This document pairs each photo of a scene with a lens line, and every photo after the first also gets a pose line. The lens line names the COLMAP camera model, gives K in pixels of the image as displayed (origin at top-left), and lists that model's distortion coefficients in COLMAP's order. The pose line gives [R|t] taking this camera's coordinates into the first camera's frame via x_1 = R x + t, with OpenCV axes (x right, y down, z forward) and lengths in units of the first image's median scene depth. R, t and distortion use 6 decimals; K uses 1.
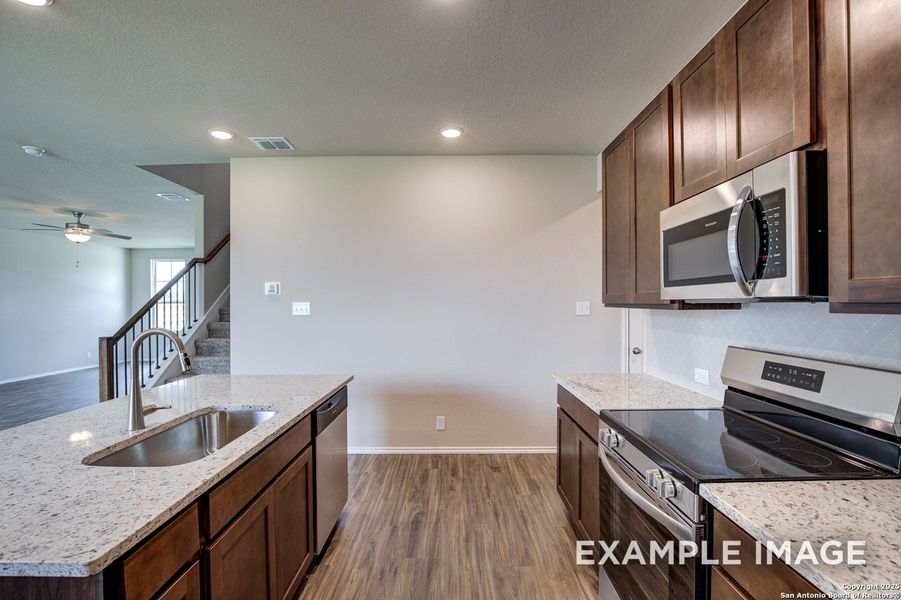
lens RADIAL K [[418.6, 0, 452.8], [0, 418.6, 300.3], [0, 0, 1]] dist [-0.000010, -0.000100]
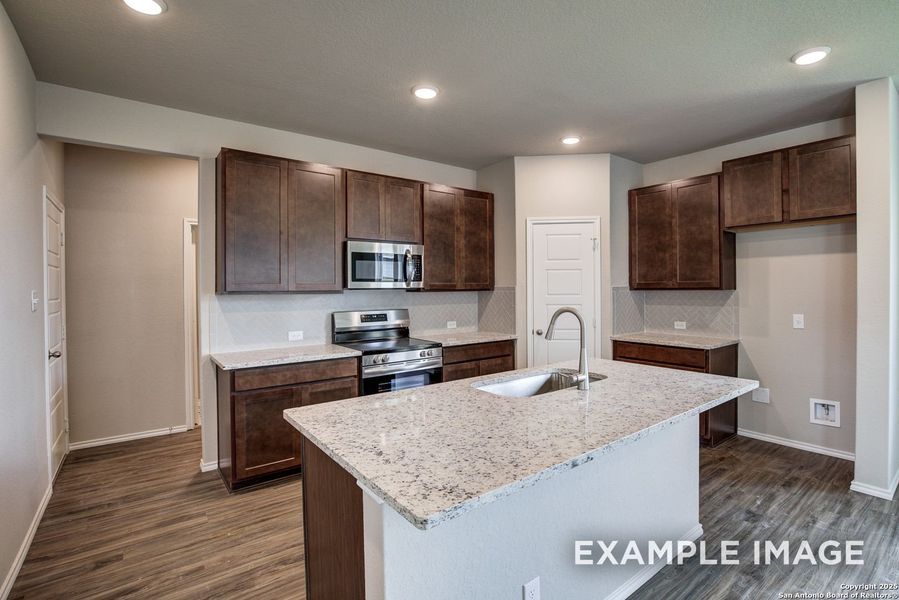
lens RADIAL K [[417.7, 0, 451.6], [0, 417.7, 296.6], [0, 0, 1]] dist [-0.000010, -0.000100]
pose [[-0.594778, 0.011729, 0.803805, -1.608899], [0.018991, 0.999820, -0.000536, 0.056927], [-0.803666, 0.014947, -0.594893, 2.209127]]
